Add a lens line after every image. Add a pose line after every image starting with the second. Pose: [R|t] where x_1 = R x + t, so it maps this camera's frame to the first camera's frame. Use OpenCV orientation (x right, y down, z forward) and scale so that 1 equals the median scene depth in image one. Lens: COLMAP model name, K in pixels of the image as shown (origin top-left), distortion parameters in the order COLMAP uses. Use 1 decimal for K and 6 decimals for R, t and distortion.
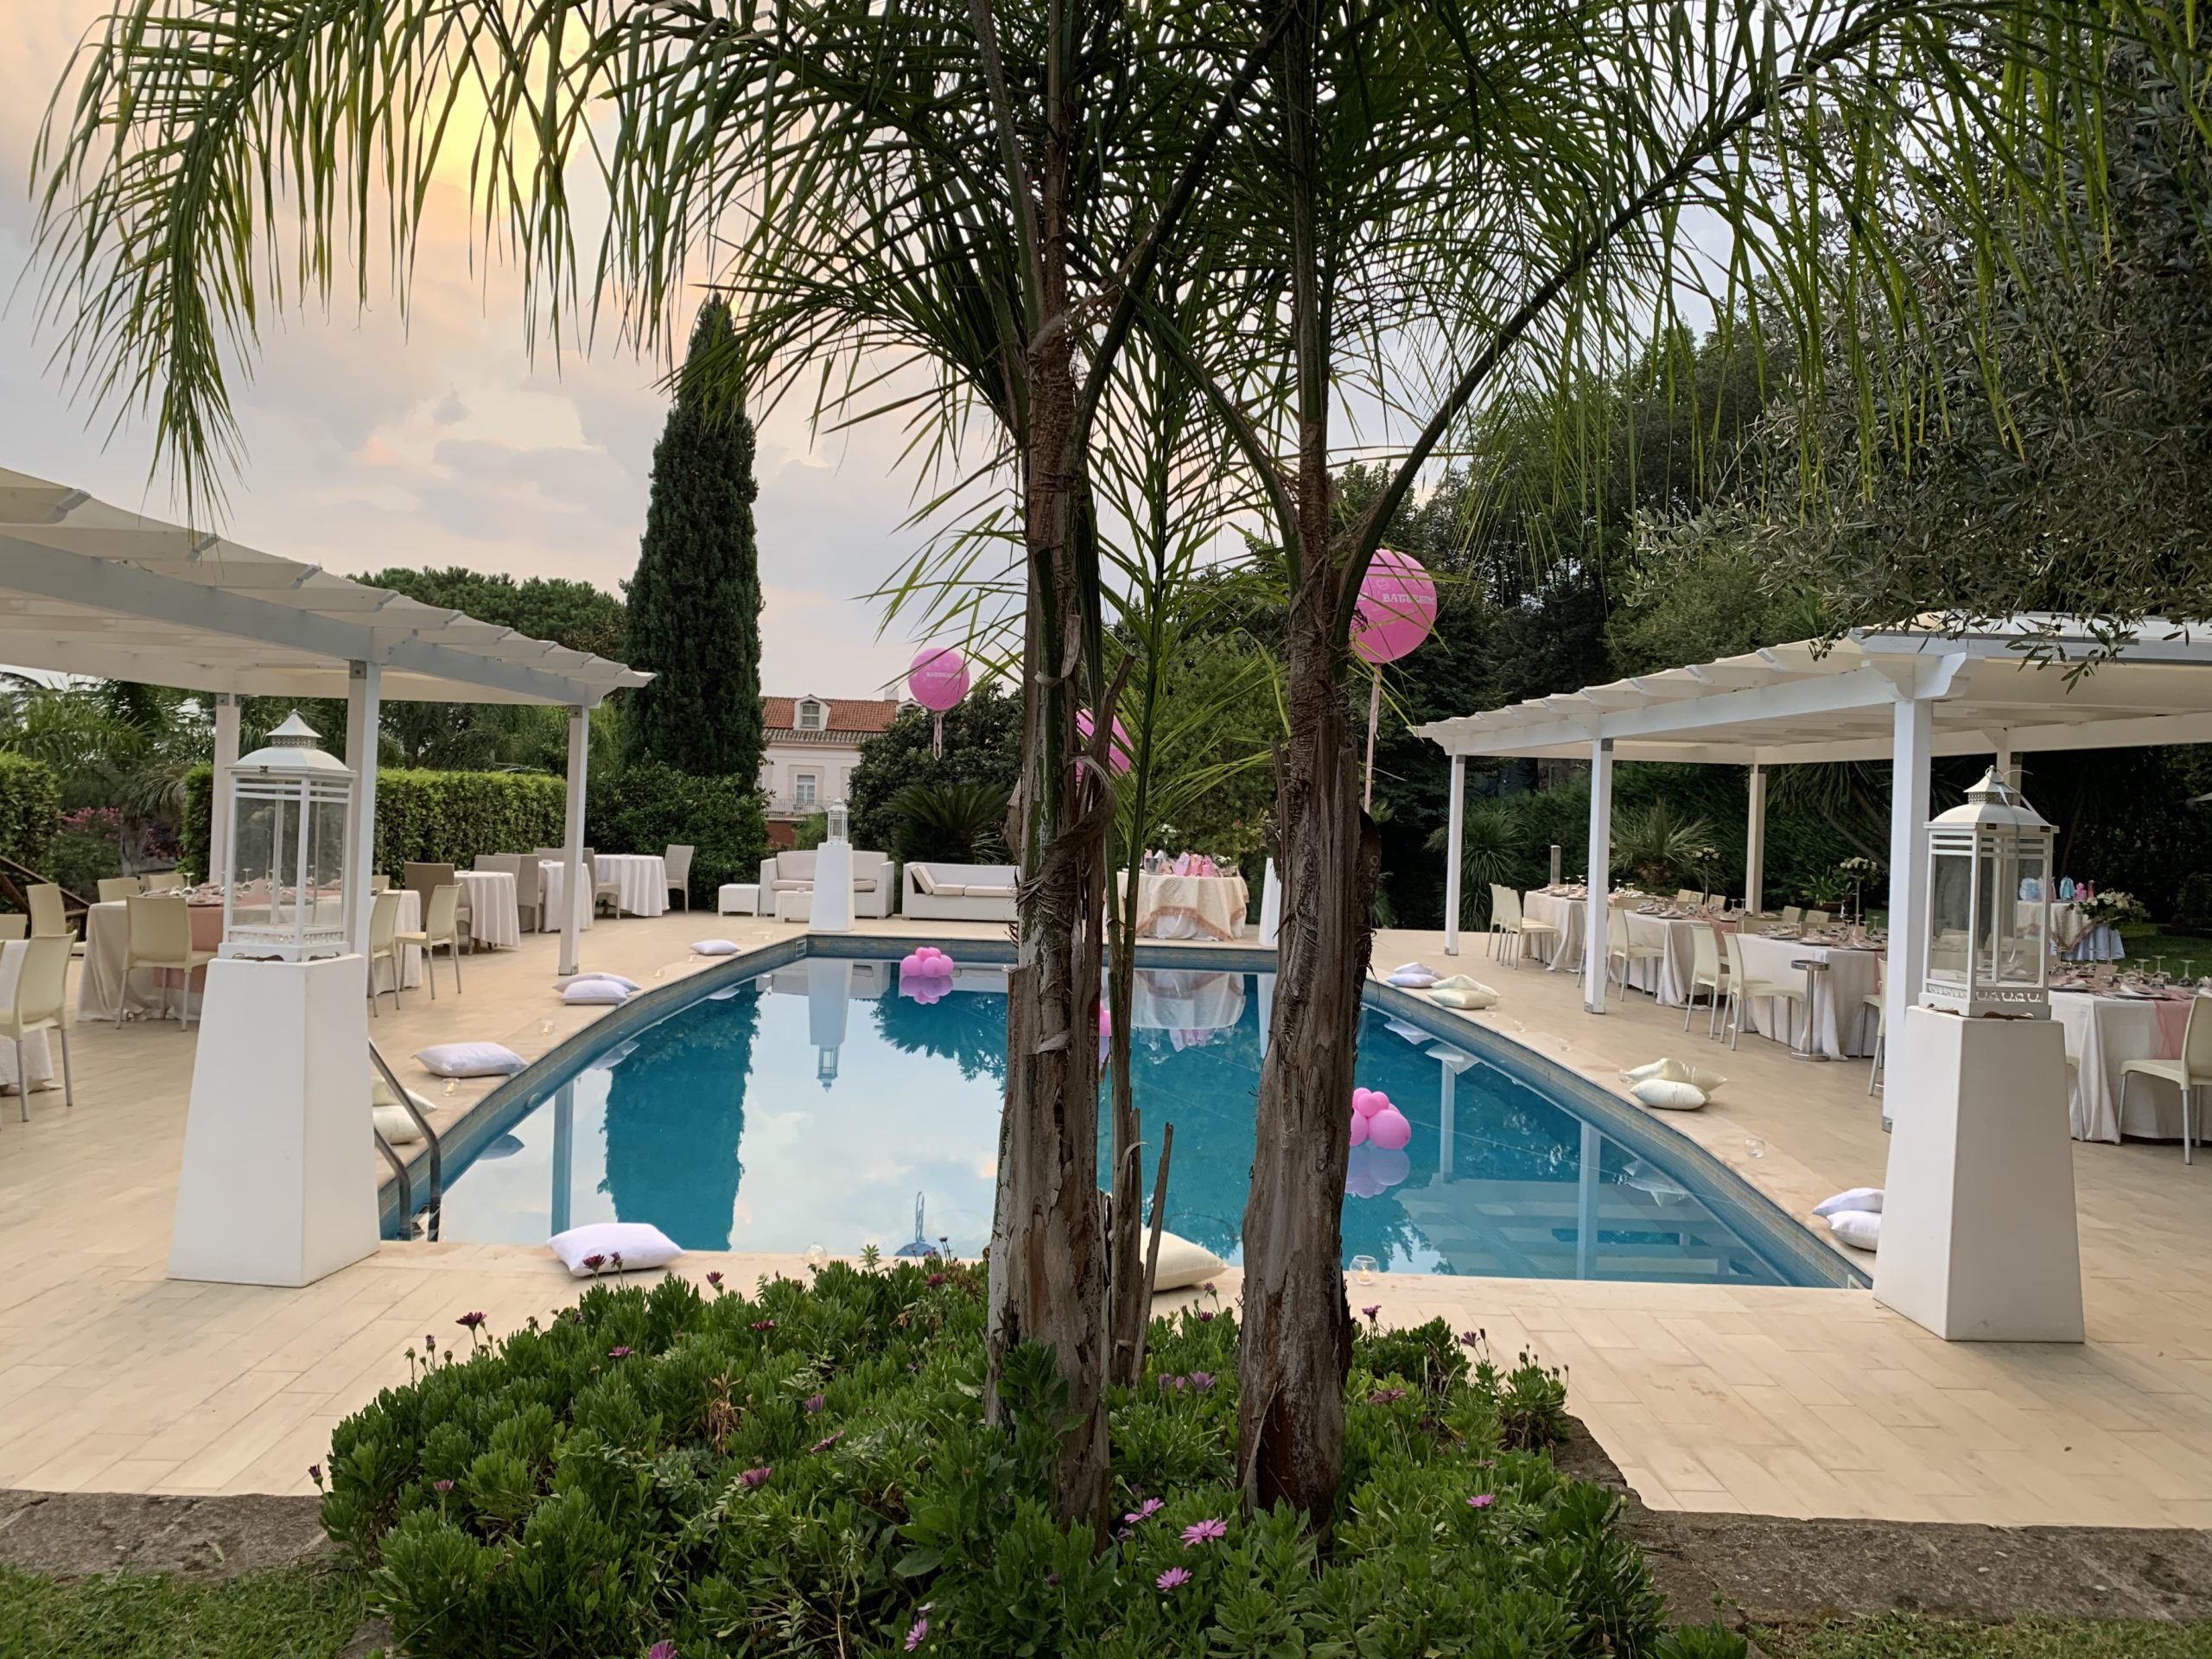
lens RADIAL K [[1654.3, 0, 1104.8], [0, 1654.3, 802.1], [0, 0, 1]] dist [0.185124, -0.522780]
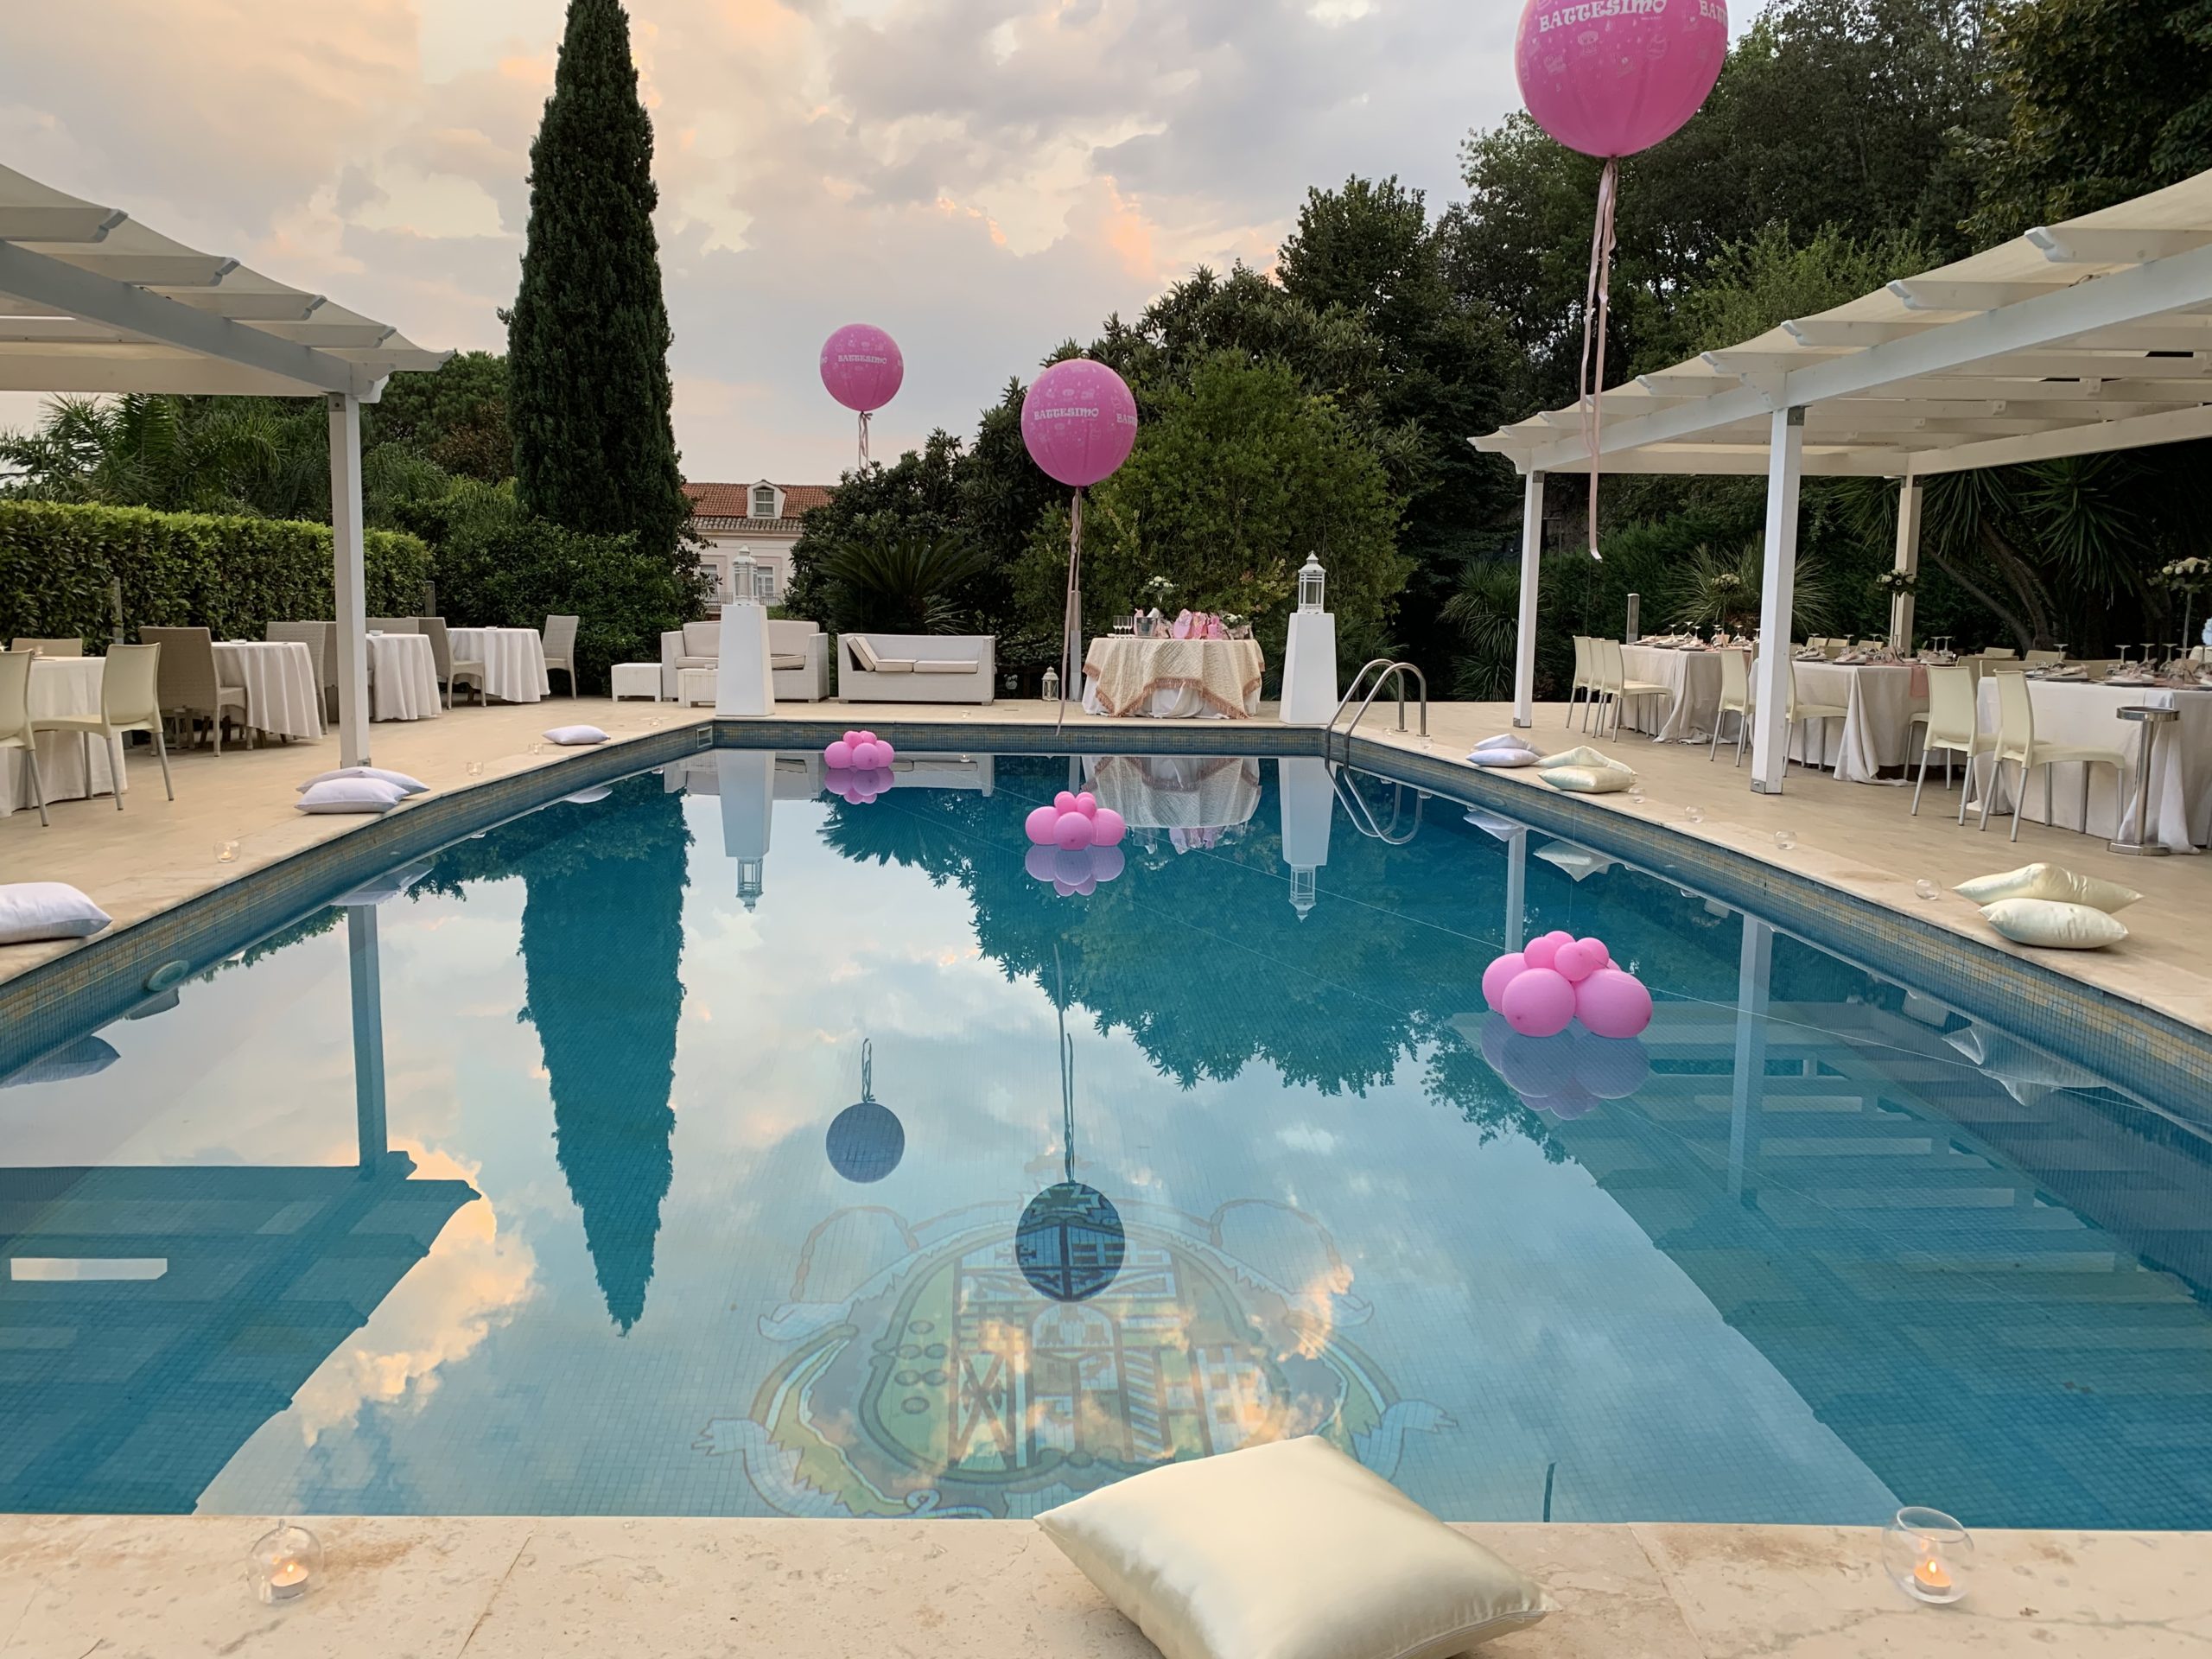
lens RADIAL K [[1707.1, 0, 1106.0], [0, 1707.1, 829.5], [0, 0, 1]] dist [0.004154, 0.000079]
pose [[0.999660, -0.022706, 0.012857, -0.002888], [0.020714, 0.990196, 0.138141, 0.020163], [-0.015868, -0.137828, 0.990329, 0.164306]]
